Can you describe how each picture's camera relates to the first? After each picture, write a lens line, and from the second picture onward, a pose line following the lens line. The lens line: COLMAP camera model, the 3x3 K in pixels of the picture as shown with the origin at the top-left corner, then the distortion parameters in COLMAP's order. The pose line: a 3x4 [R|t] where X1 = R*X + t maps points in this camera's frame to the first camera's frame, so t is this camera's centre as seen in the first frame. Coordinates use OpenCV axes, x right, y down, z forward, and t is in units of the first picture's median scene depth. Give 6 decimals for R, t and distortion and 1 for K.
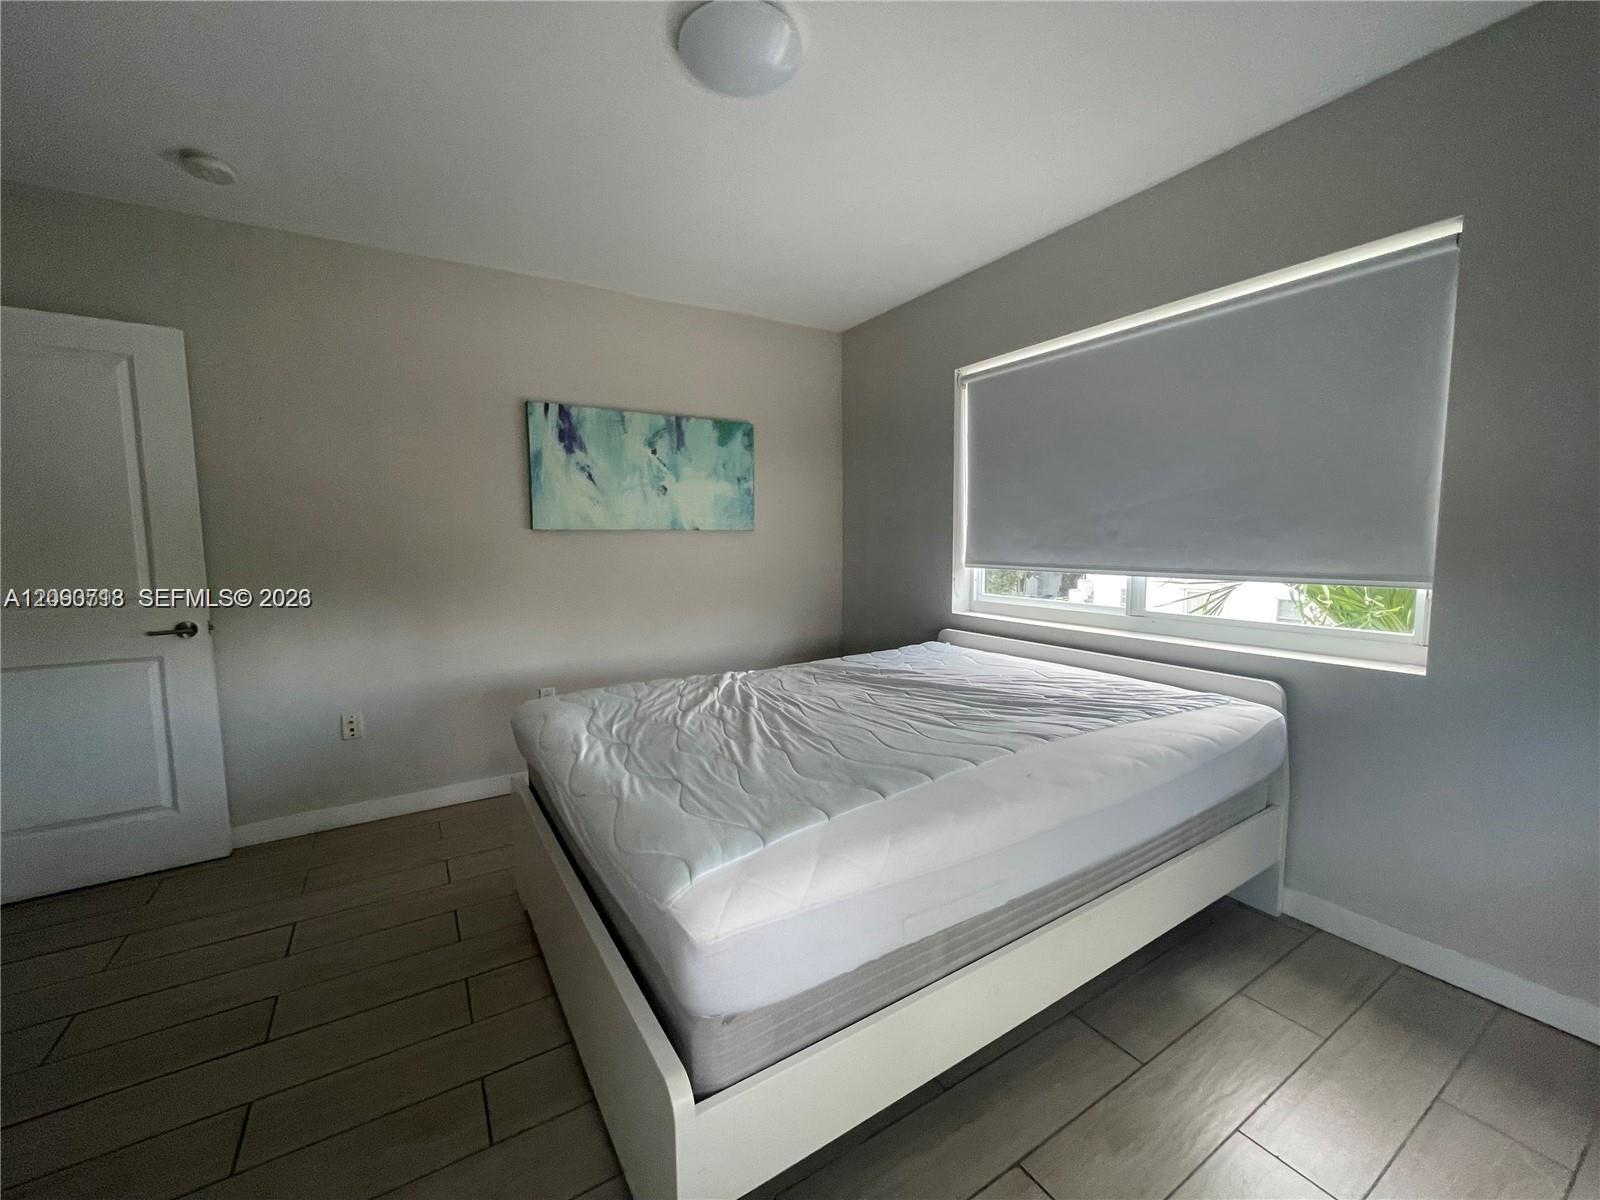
lens RADIAL K [[646.7, 0, 802.5], [0, 646.7, 595.1], [0, 0, 1]] dist [-0.000752, -0.000183]
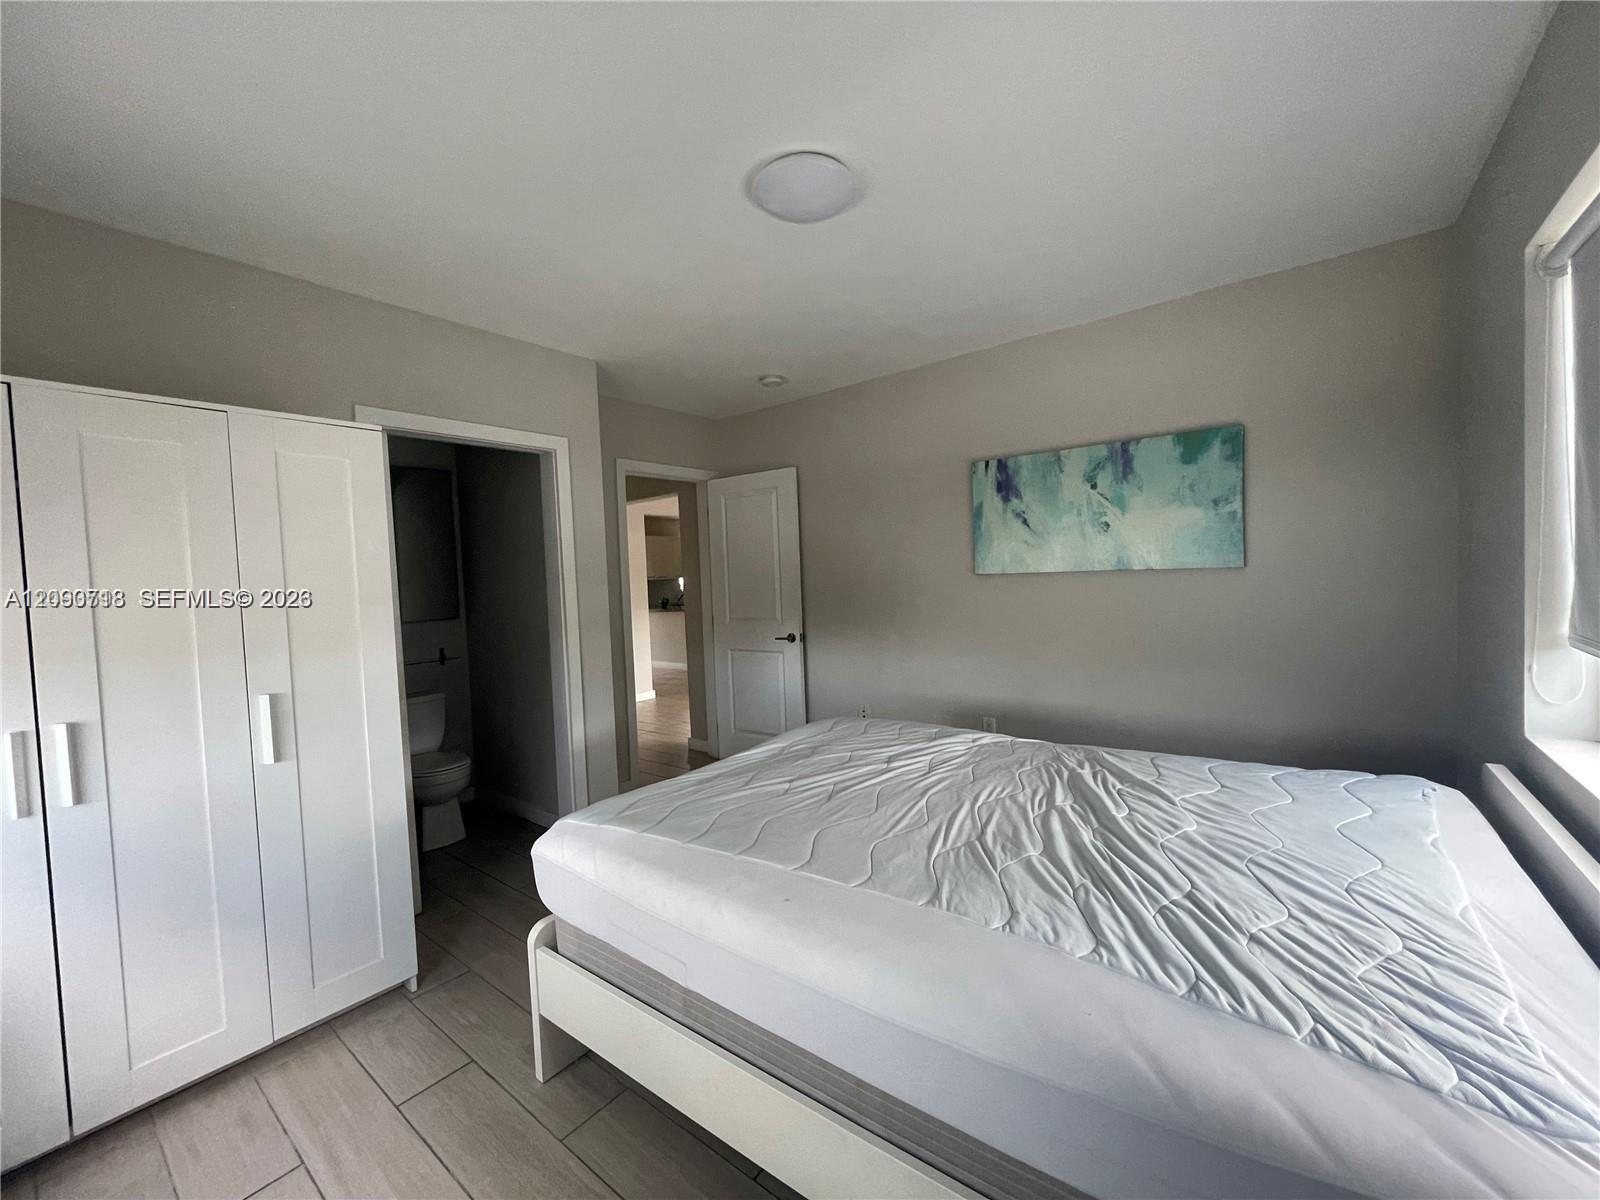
lens RADIAL K [[646.7, 0, 804.9], [0, 646.7, 601.3], [0, 0, 1]] dist [-0.000752, -0.000183]
pose [[0.349807, 0.035801, -0.936137, 0.495225], [-0.045225, 0.998750, 0.021296, -0.060385], [0.935729, 0.034888, 0.350989, 0.302875]]
